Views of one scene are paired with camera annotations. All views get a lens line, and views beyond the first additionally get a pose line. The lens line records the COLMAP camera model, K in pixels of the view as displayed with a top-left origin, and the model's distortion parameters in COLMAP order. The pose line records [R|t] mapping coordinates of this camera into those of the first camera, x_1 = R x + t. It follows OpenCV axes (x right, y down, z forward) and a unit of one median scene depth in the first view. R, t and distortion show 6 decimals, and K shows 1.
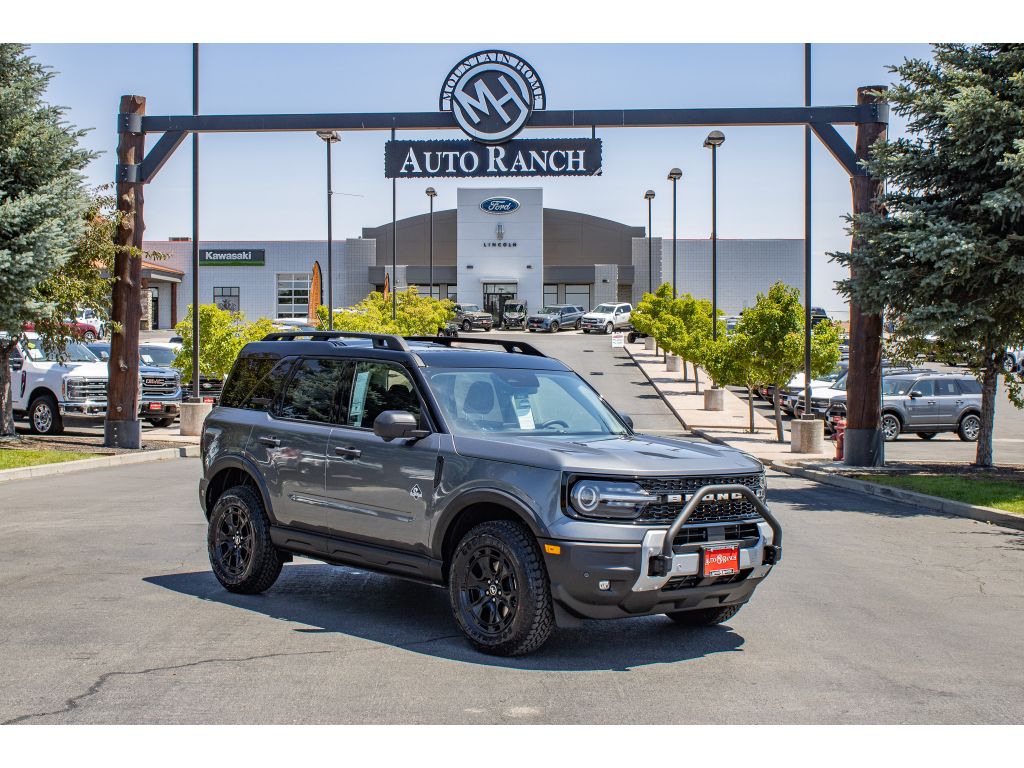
lens RADIAL K [[2370.8, 0, 514.1], [0, 2370.8, 387.0], [0, 0, 1]] dist [0.081595, 0.237301]
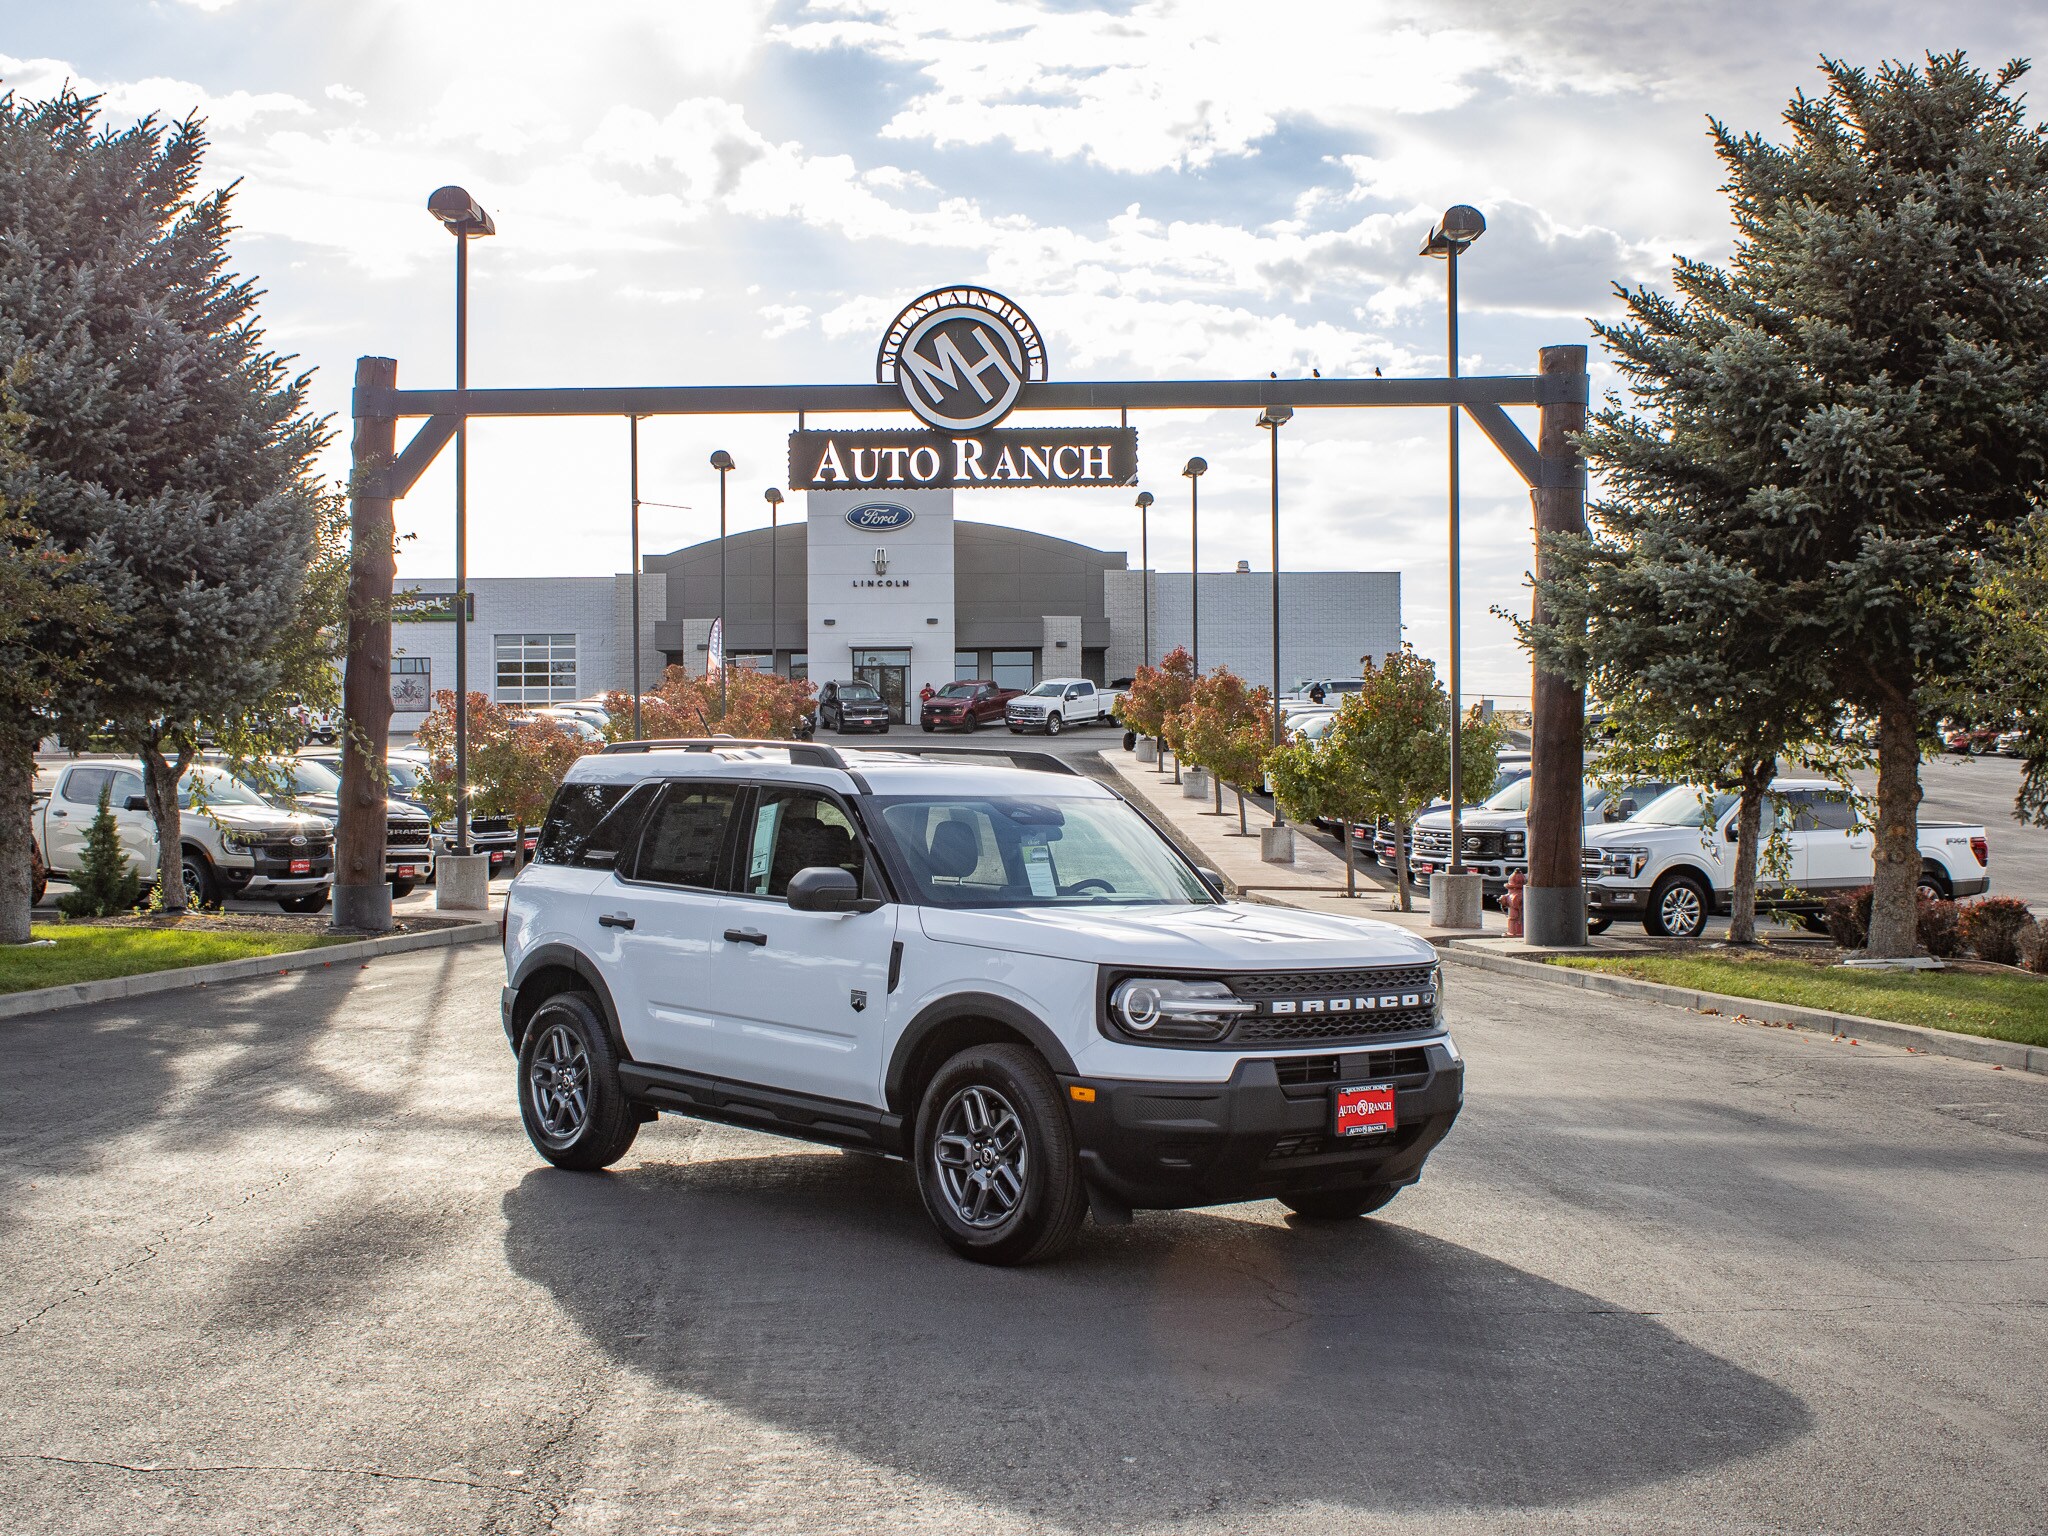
lens RADIAL K [[5005.3, 0, 1025.7], [0, 5005.3, 769.6], [0, 0, 1]] dist [0.017532, -1.070479]
pose [[0.997206, -0.005601, 0.074487, -0.090930], [0.006581, 0.999895, -0.012916, 0.002366], [-0.074407, 0.013370, 0.997138, -0.311117]]
